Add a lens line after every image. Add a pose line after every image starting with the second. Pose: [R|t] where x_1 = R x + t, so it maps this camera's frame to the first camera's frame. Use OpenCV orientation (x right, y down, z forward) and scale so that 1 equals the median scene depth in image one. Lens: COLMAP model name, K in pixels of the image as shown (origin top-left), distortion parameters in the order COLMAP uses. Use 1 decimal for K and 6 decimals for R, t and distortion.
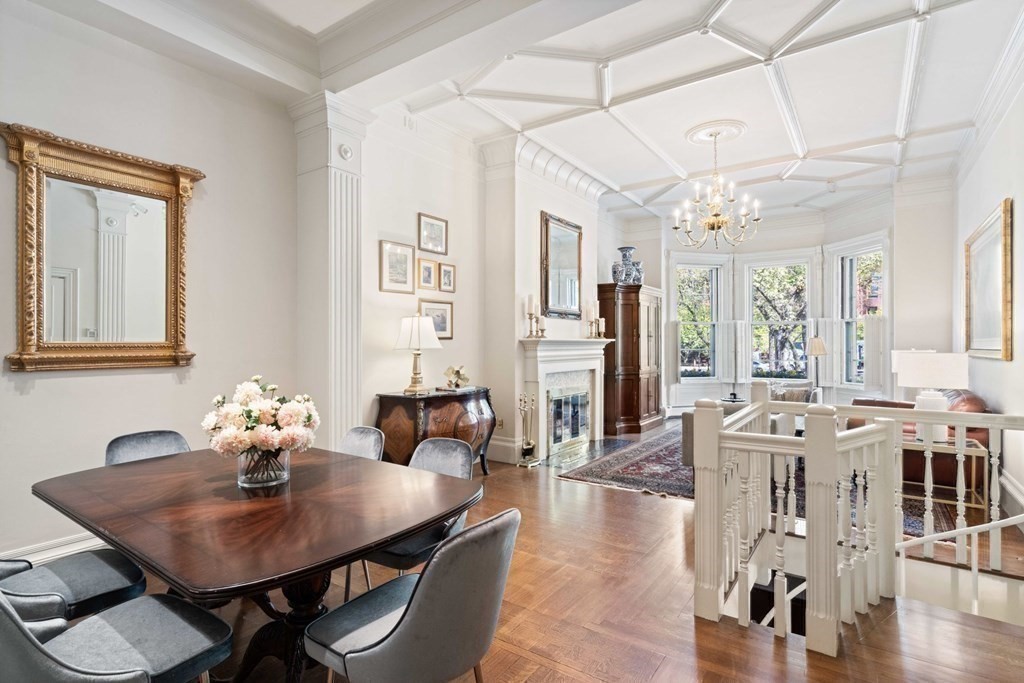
lens RADIAL K [[510.1, 0, 510.1], [0, 510.1, 343.0], [0, 0, 1]] dist [0.005826, 0.000149]
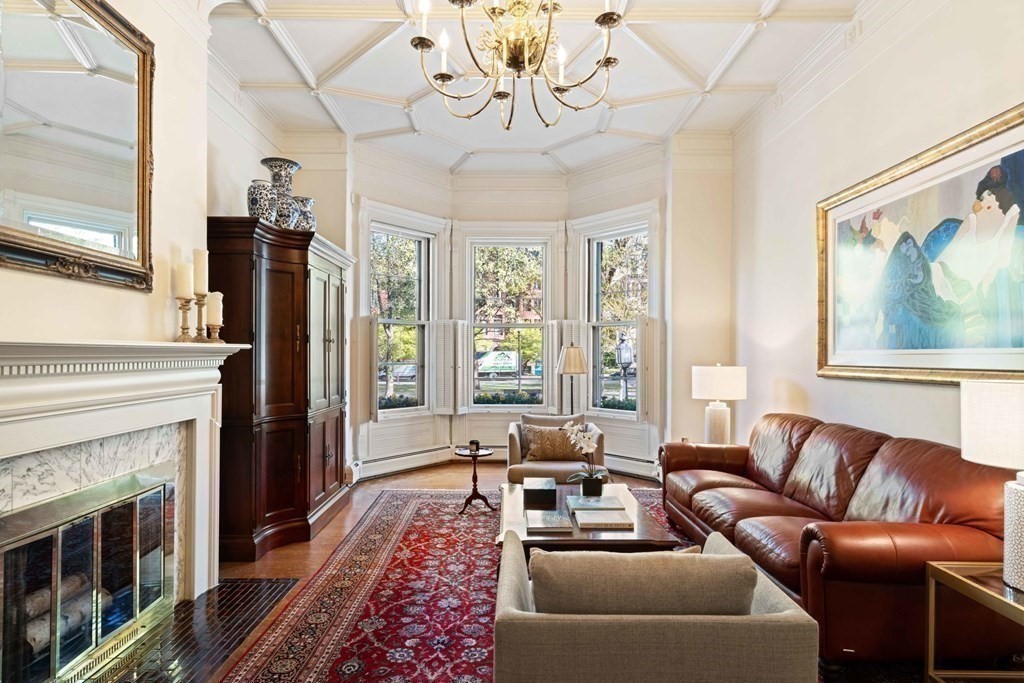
lens RADIAL K [[532.3, 0, 506.4], [0, 532.3, 352.3], [0, 0, 1]] dist [0.000091, 0.002521]
pose [[0.813734, 0.005673, 0.581209, 0.113434], [-0.005799, 0.999982, -0.001643, -0.001287], [-0.581208, -0.002034, 0.813753, 0.480671]]
